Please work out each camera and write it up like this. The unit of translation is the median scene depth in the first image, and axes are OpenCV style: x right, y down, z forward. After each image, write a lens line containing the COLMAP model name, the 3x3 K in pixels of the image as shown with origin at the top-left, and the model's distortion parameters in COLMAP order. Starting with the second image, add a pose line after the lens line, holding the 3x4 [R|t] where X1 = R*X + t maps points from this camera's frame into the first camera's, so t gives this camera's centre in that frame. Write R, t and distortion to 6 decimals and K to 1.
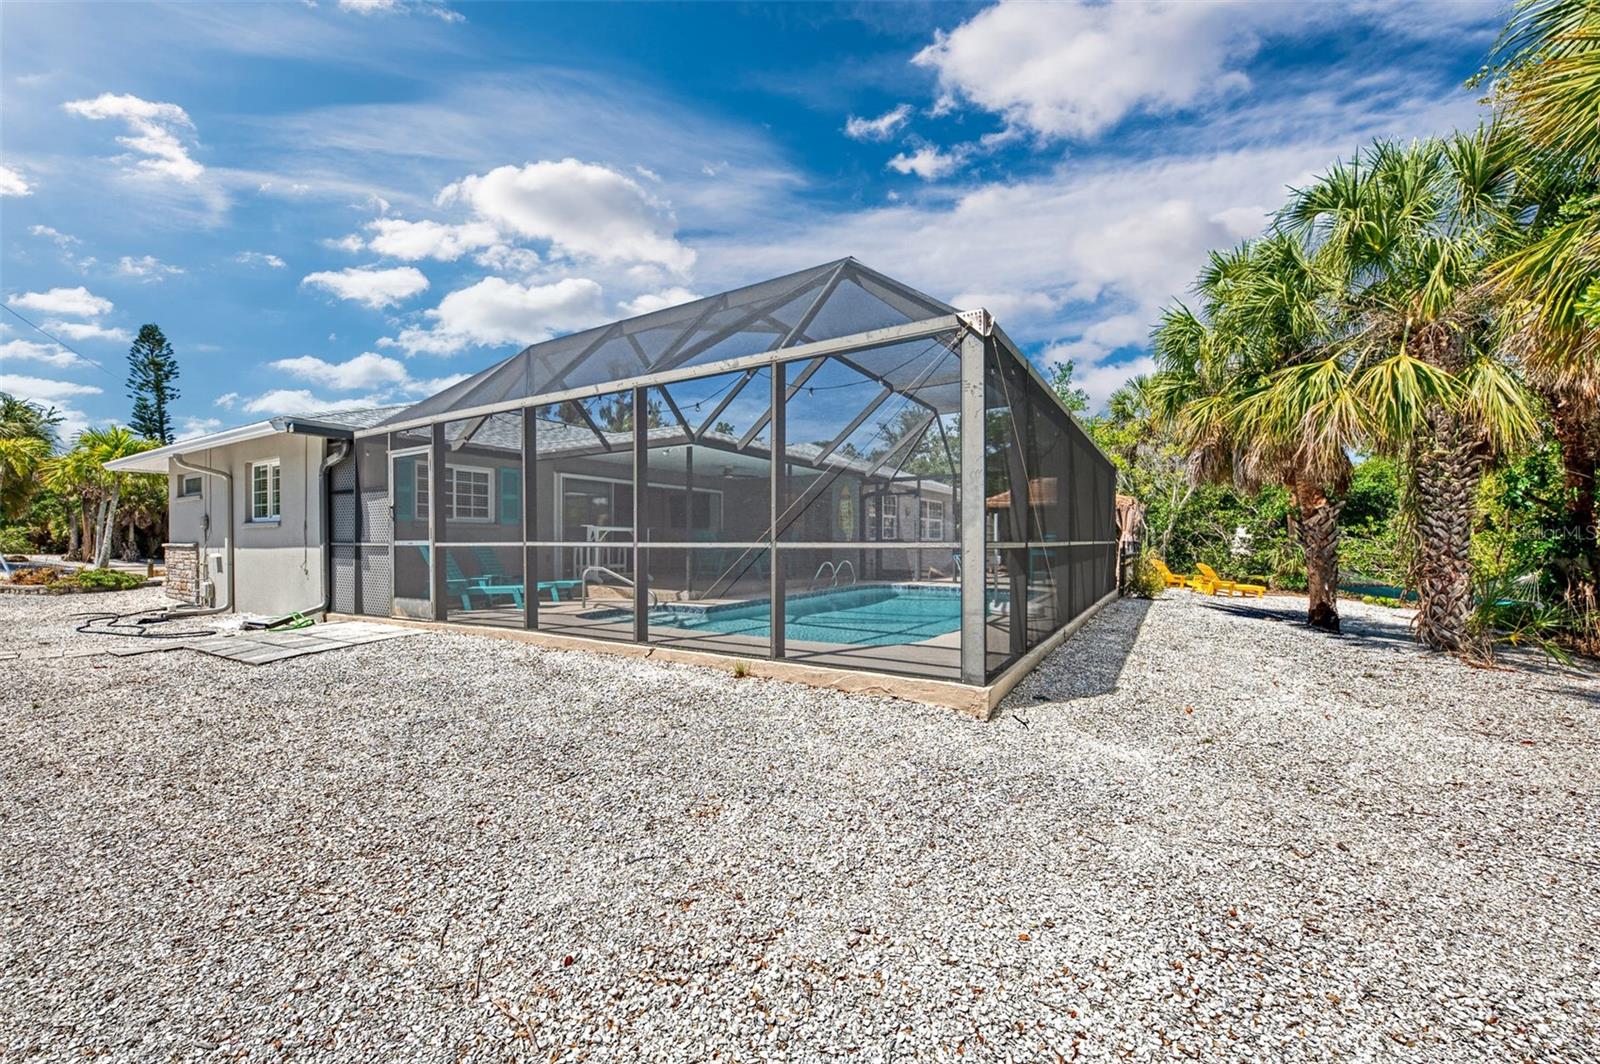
lens RADIAL K [[621.4, 0, 796.0], [0, 621.4, 531.5], [0, 0, 1]] dist [0.002673, 0.000172]
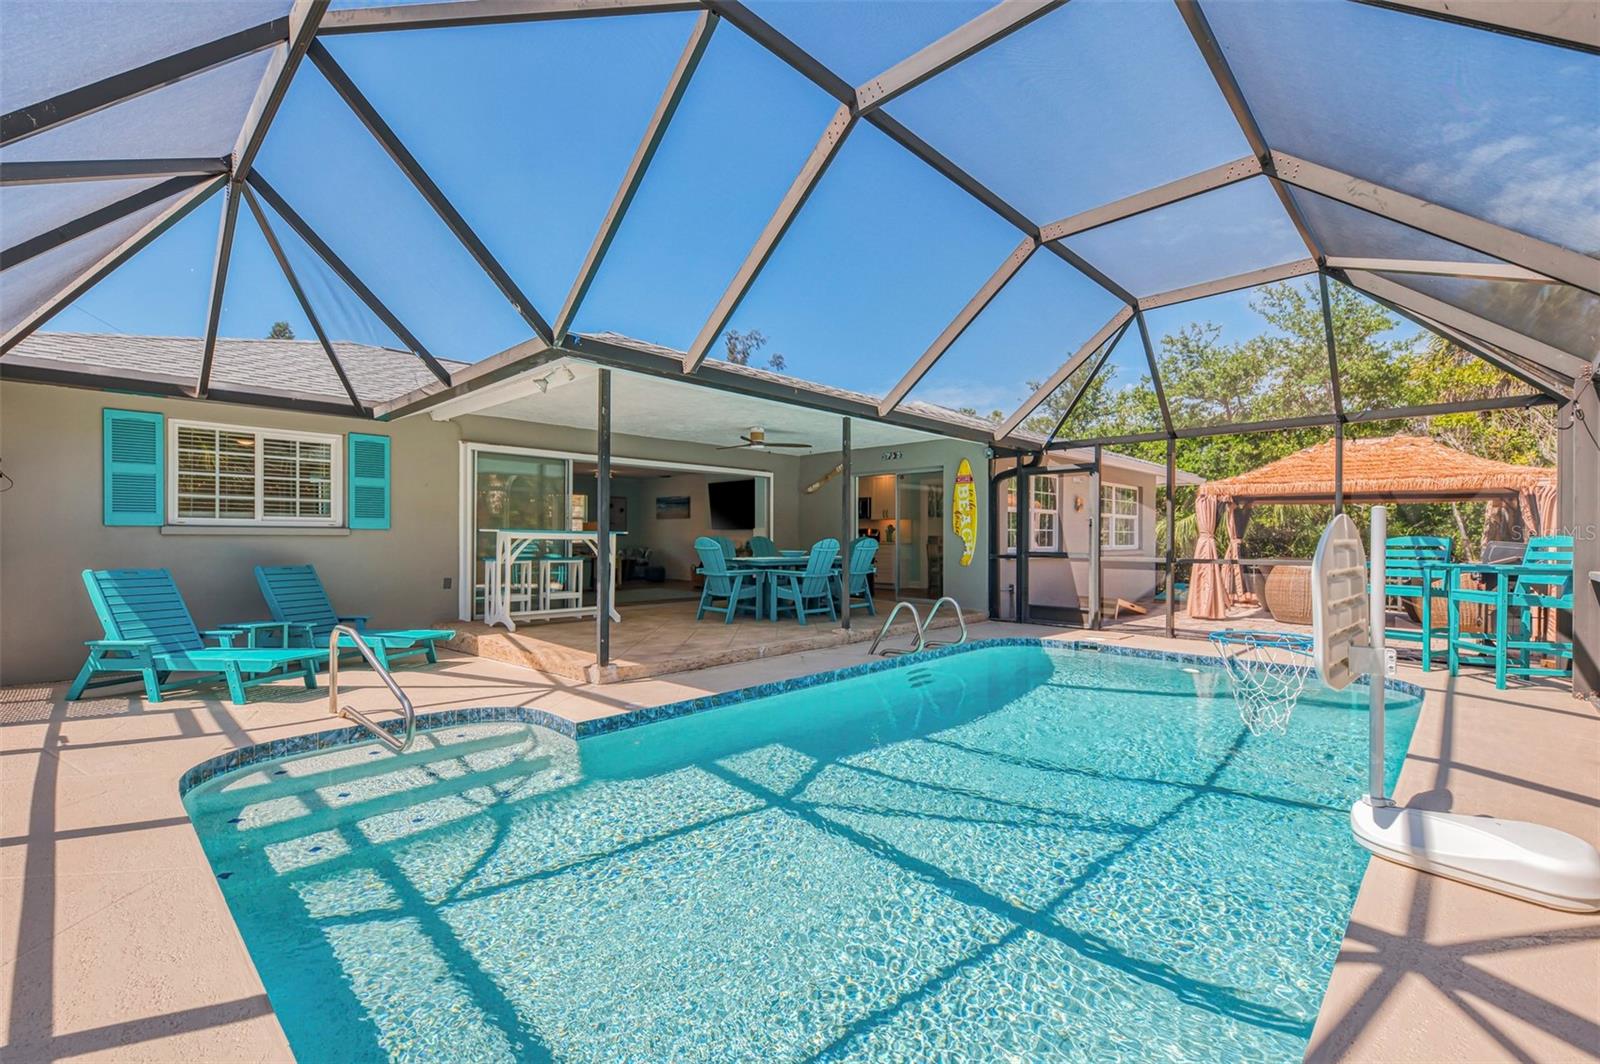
lens RADIAL K [[683.2, 0, 795.7], [0, 683.2, 536.9], [0, 0, 1]] dist [0.000156, -0.000140]
pose [[0.975832, 0.005106, -0.218464, 0.073666], [-0.001607, 0.999868, 0.016189, -0.012193], [0.218518, -0.015447, 0.975711, 0.376488]]
